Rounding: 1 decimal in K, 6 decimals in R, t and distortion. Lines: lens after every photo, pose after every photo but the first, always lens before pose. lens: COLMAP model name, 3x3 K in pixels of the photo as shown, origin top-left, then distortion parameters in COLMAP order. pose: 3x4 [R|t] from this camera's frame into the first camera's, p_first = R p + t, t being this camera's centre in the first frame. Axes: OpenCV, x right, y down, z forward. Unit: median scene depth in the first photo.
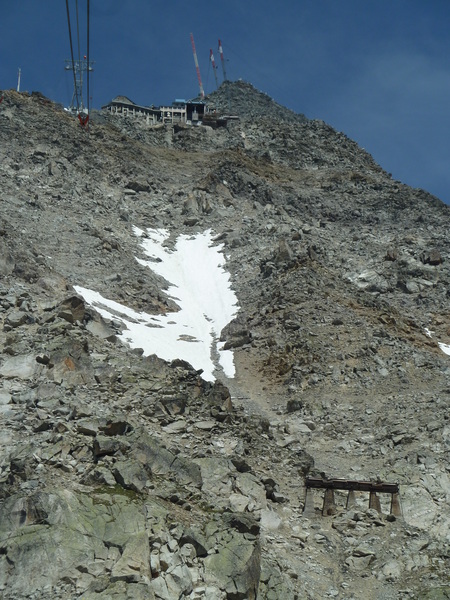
lens RADIAL K [[2080.2, 0, 225.0], [0, 2080.2, 300.0], [0, 0, 1]] dist [-0.070596, -0.484775]
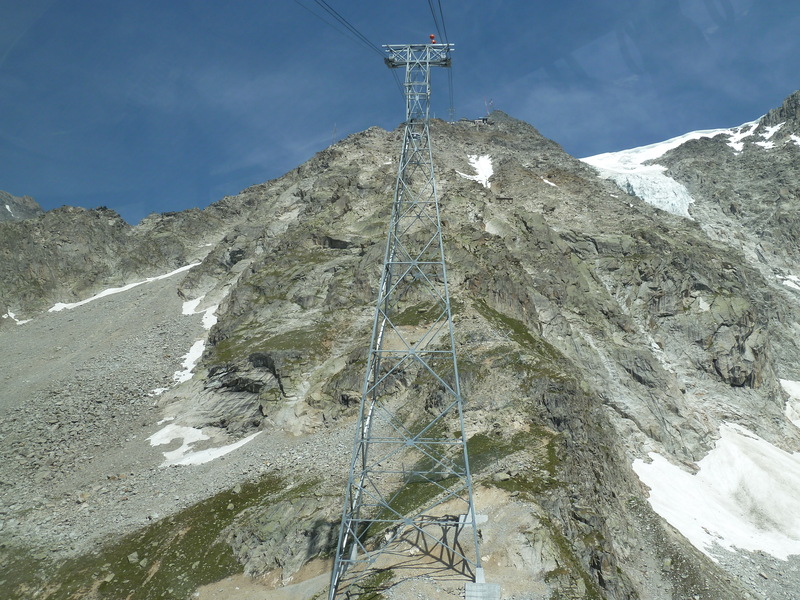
lens RADIAL K [[747.8, 0, 400.0], [0, 747.8, 300.0], [0, 0, 1]] dist [-0.002138, -0.000368]
pose [[0.988675, -0.029814, -0.147079, 0.027386], [0.051846, 0.987579, 0.148325, 0.017919], [0.140830, -0.154271, 0.977940, -0.399124]]
